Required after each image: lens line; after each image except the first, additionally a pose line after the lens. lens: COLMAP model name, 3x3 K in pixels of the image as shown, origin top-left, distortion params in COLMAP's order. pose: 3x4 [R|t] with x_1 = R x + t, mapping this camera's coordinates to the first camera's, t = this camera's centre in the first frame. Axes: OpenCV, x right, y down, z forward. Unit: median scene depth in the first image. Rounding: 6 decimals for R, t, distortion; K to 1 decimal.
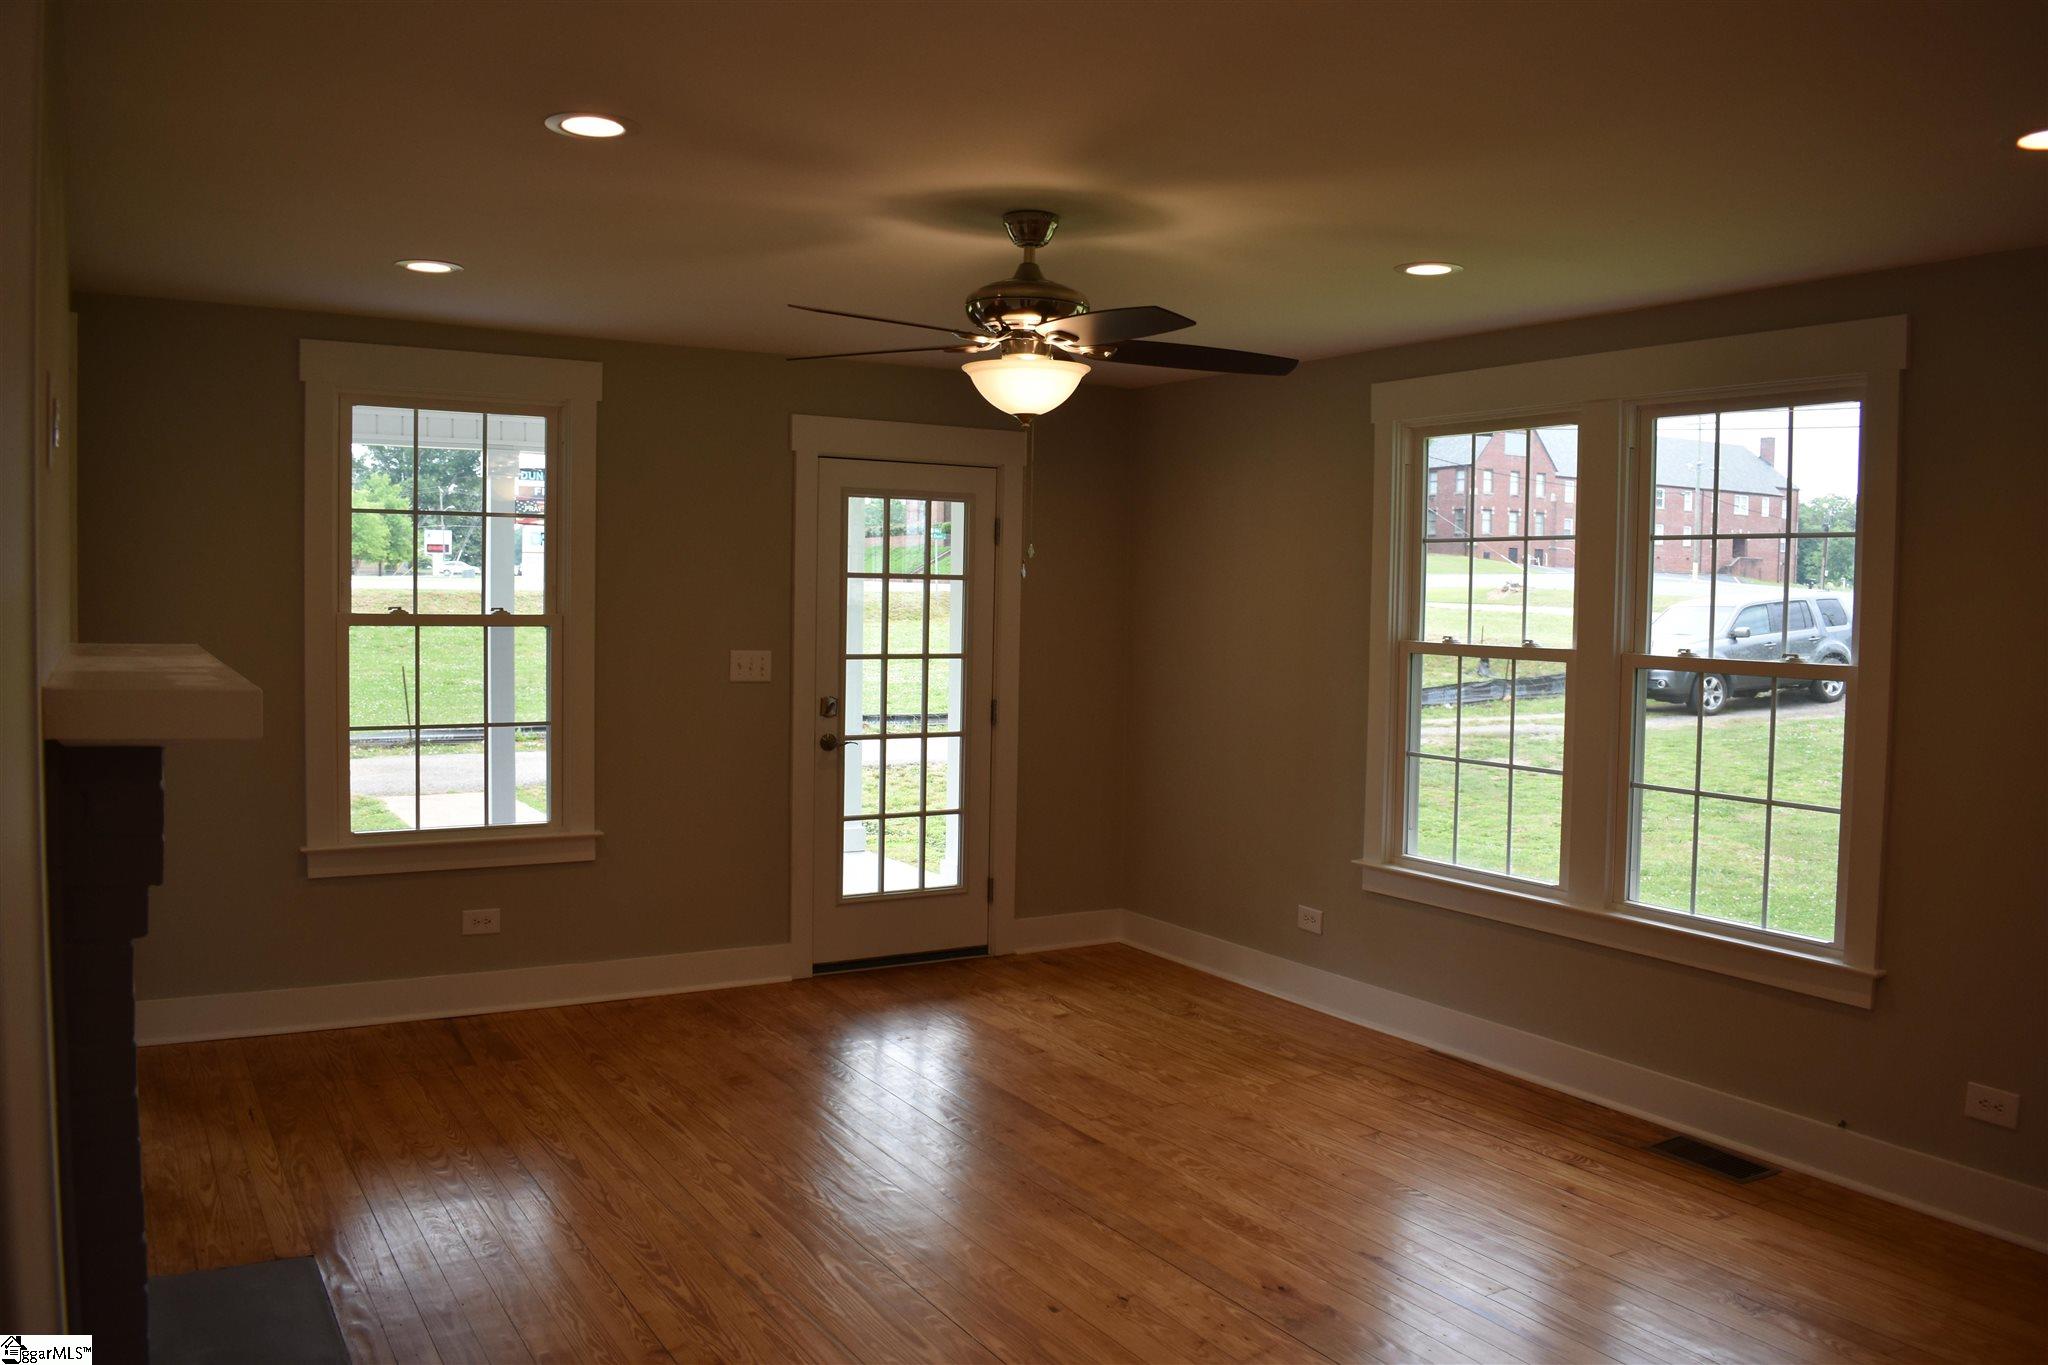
lens RADIAL K [[1594.1, 0, 1030.7], [0, 1594.1, 678.1], [0, 0, 1]] dist [-0.096495, 0.015979]
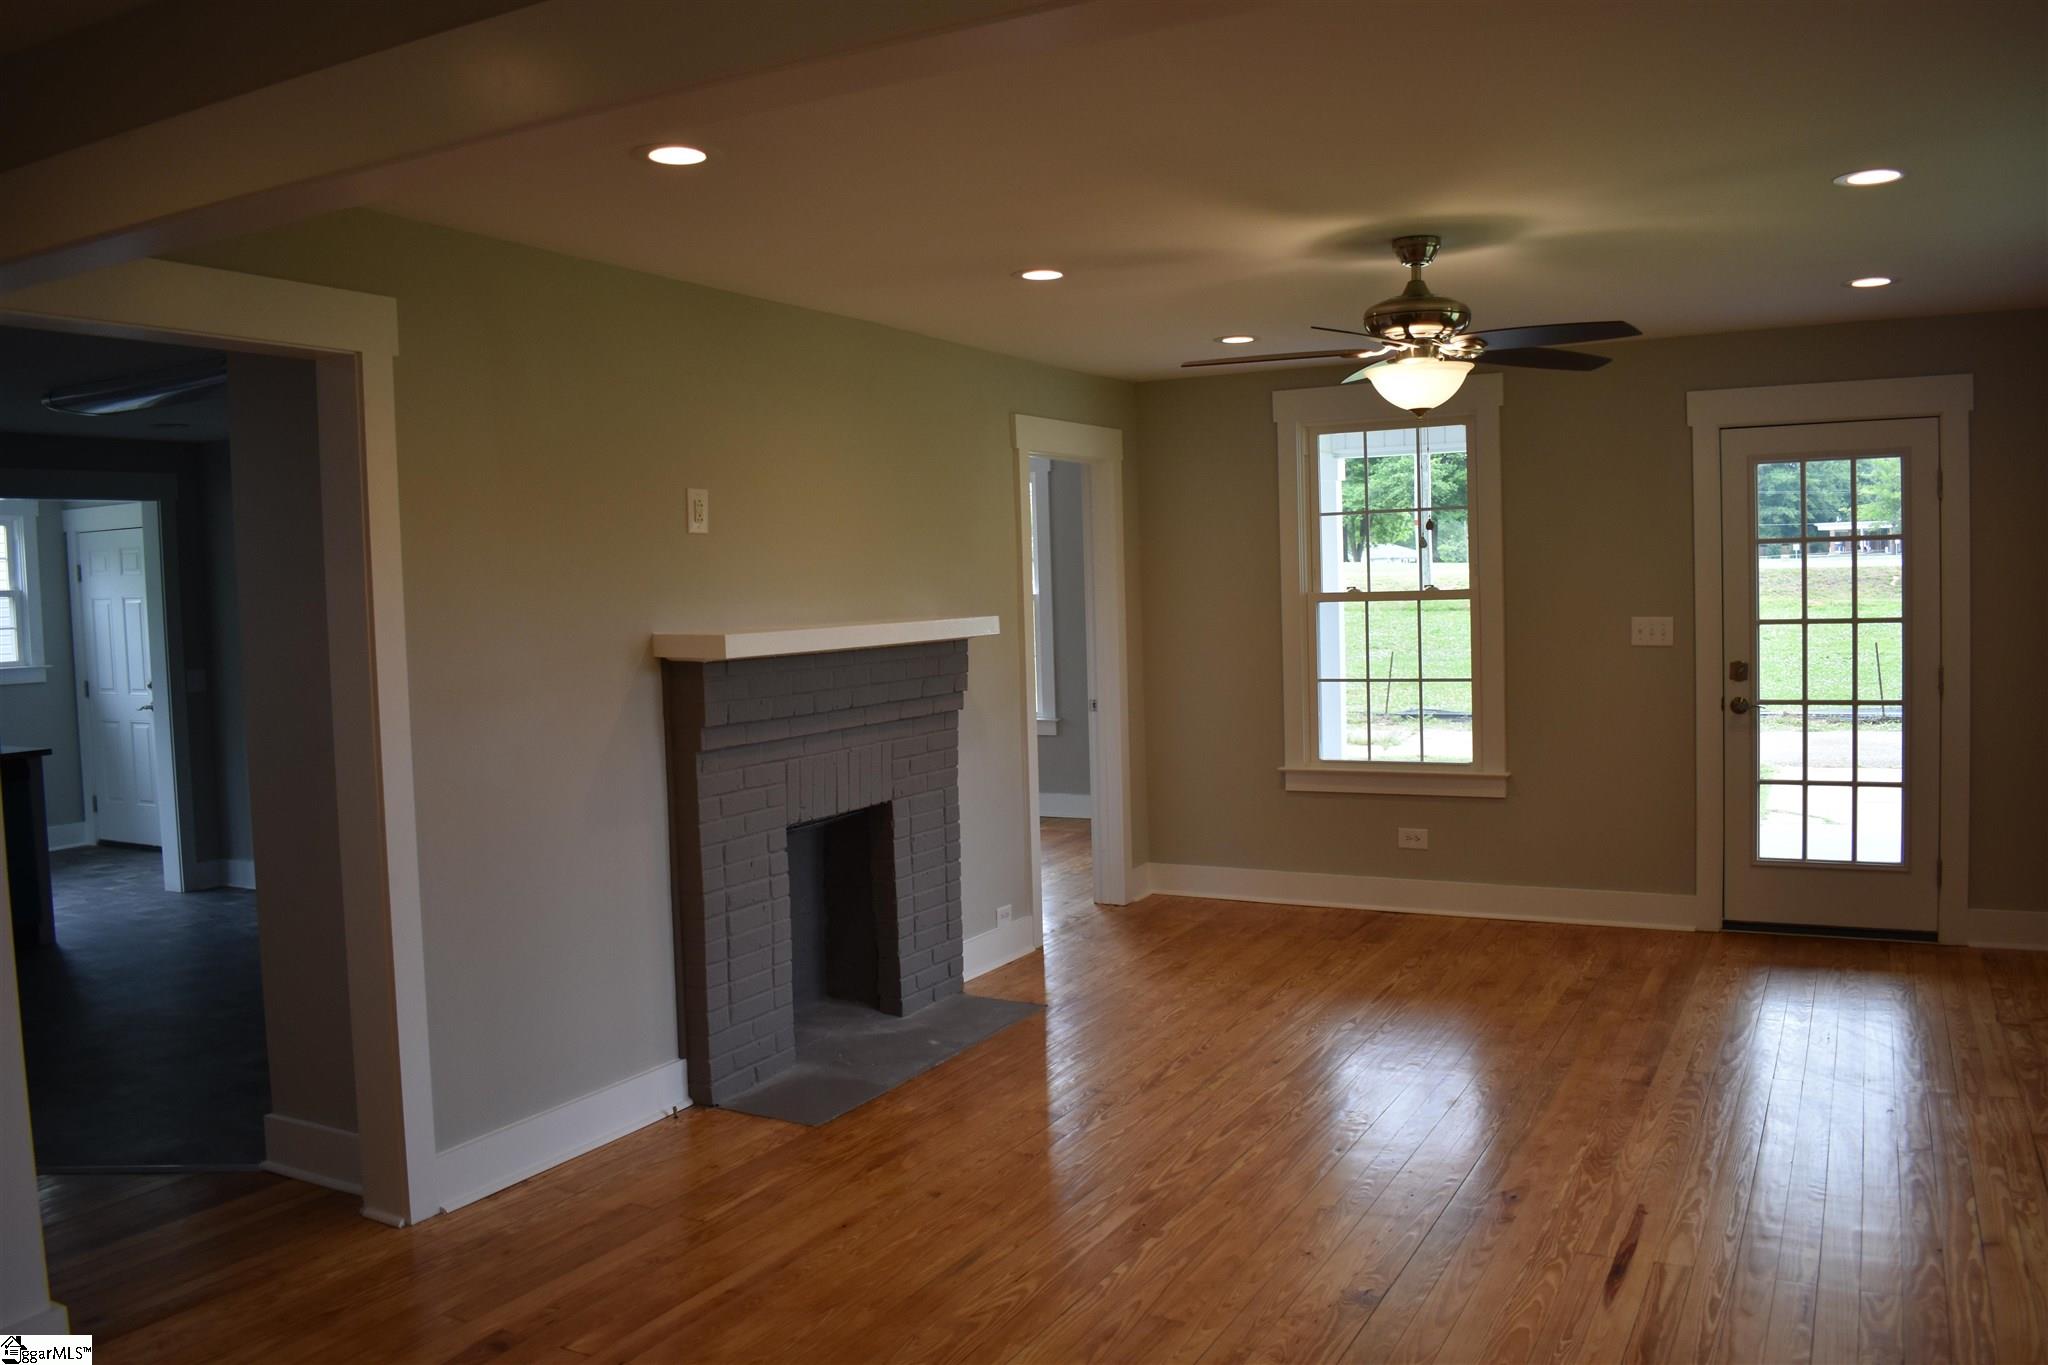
lens RADIAL K [[1594.1, 0, 1030.7], [0, 1594.1, 678.1], [0, 0, 1]] dist [-0.096495, 0.015979]
pose [[0.506540, 0.015637, -0.862075, 0.572979], [-0.006030, 0.999875, 0.014594, 0.011989], [0.862196, -0.002194, 0.506571, 0.107378]]
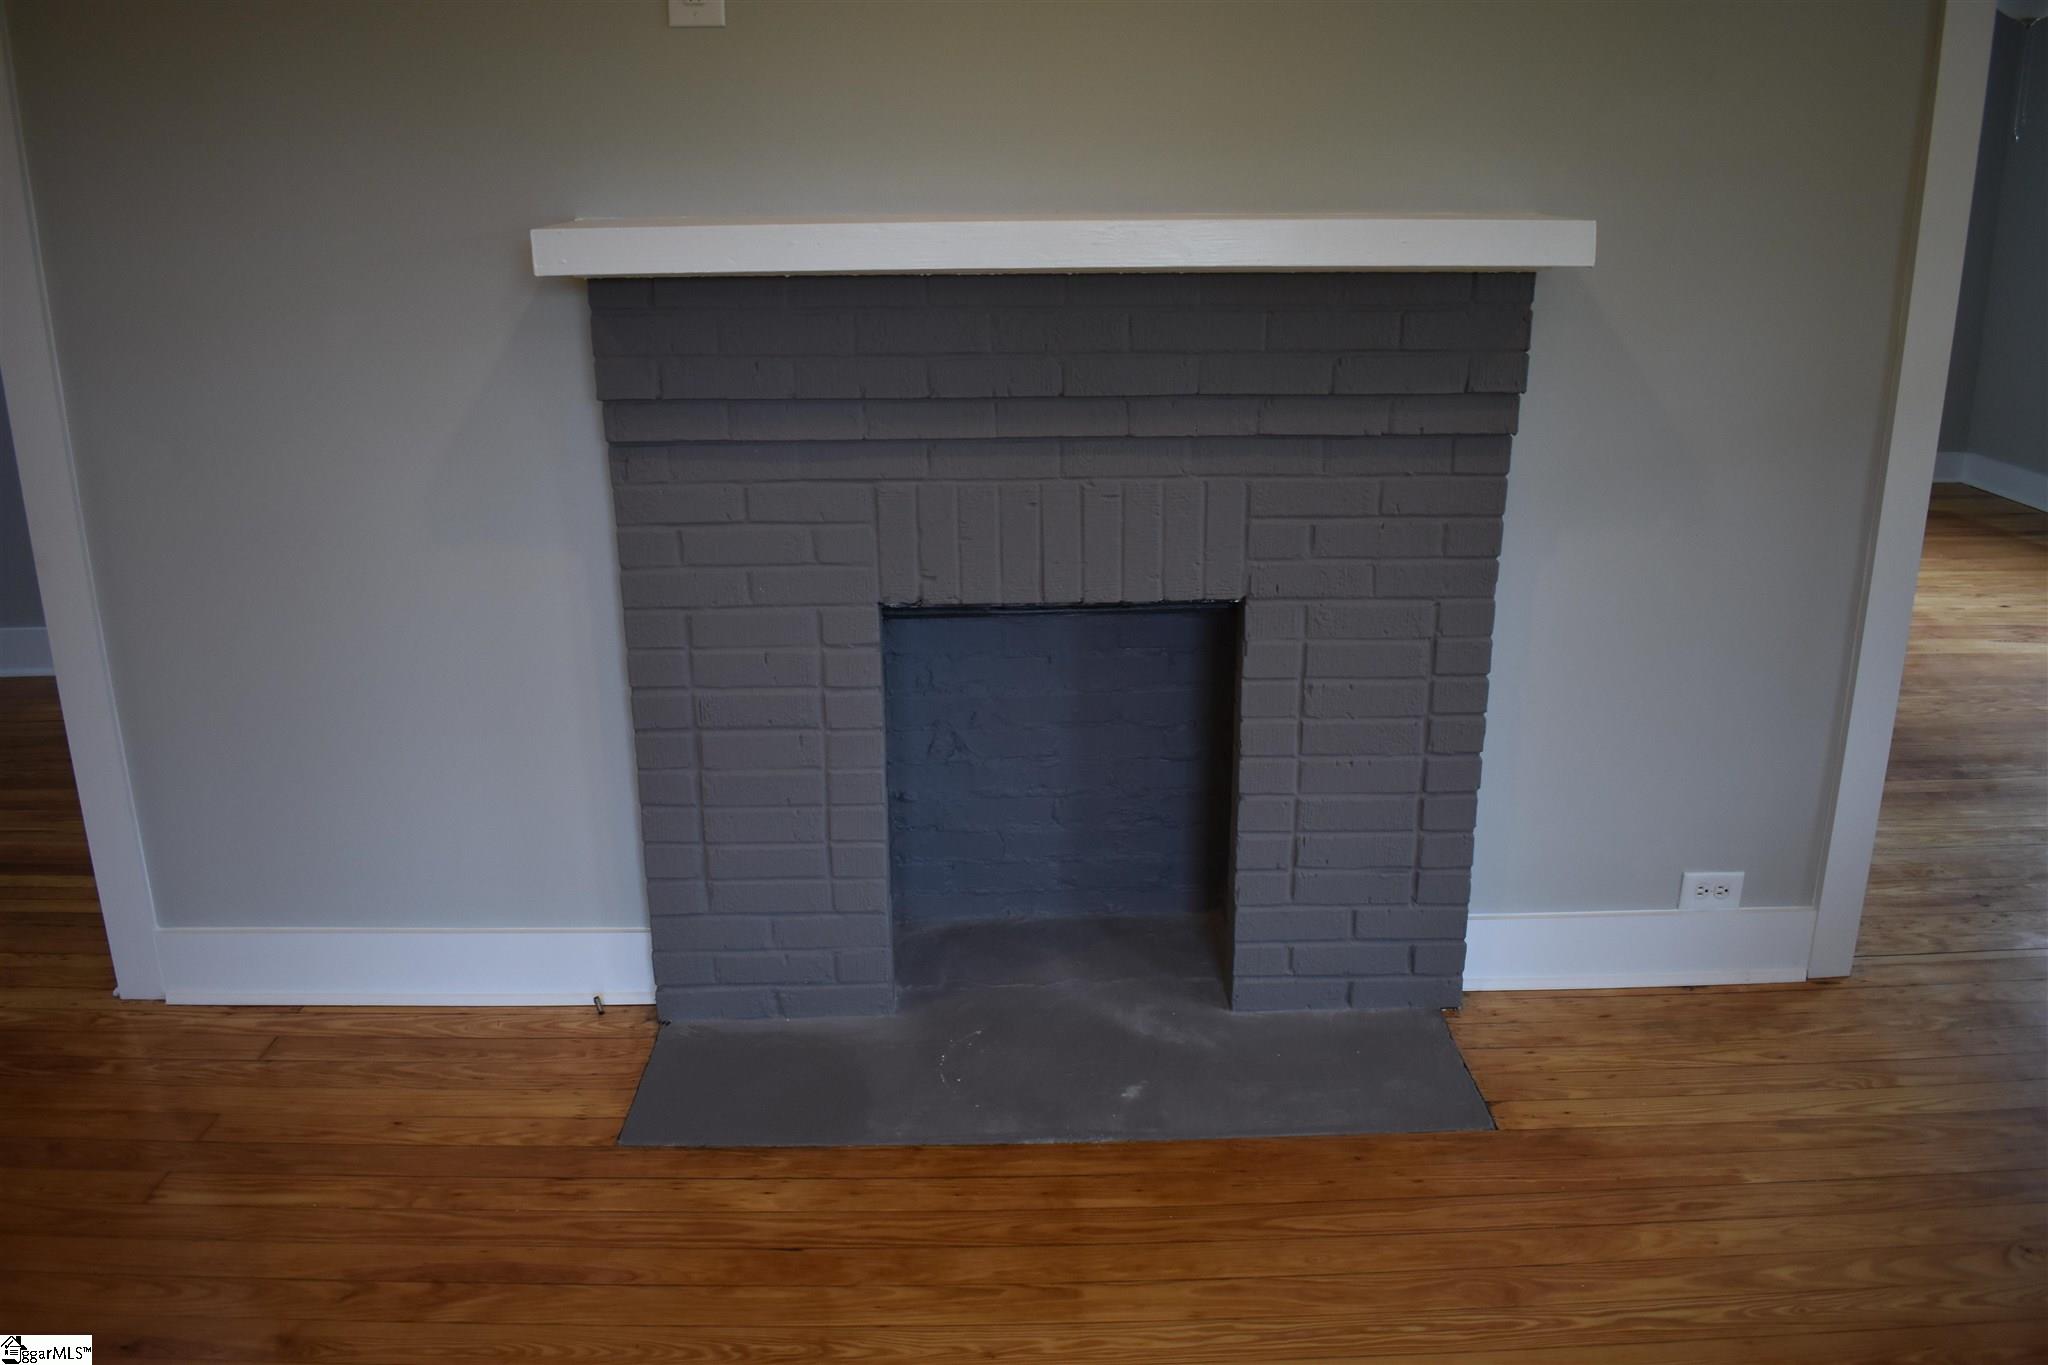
lens RADIAL K [[1594.1, 0, 1030.7], [0, 1594.1, 678.1], [0, 0, 1]] dist [-0.096495, 0.015979]
pose [[-0.500690, 0.247718, -0.829424, 0.114128], [-0.049582, 0.948398, 0.313181, -0.020189], [0.864205, 0.197931, -0.462572, 0.696586]]
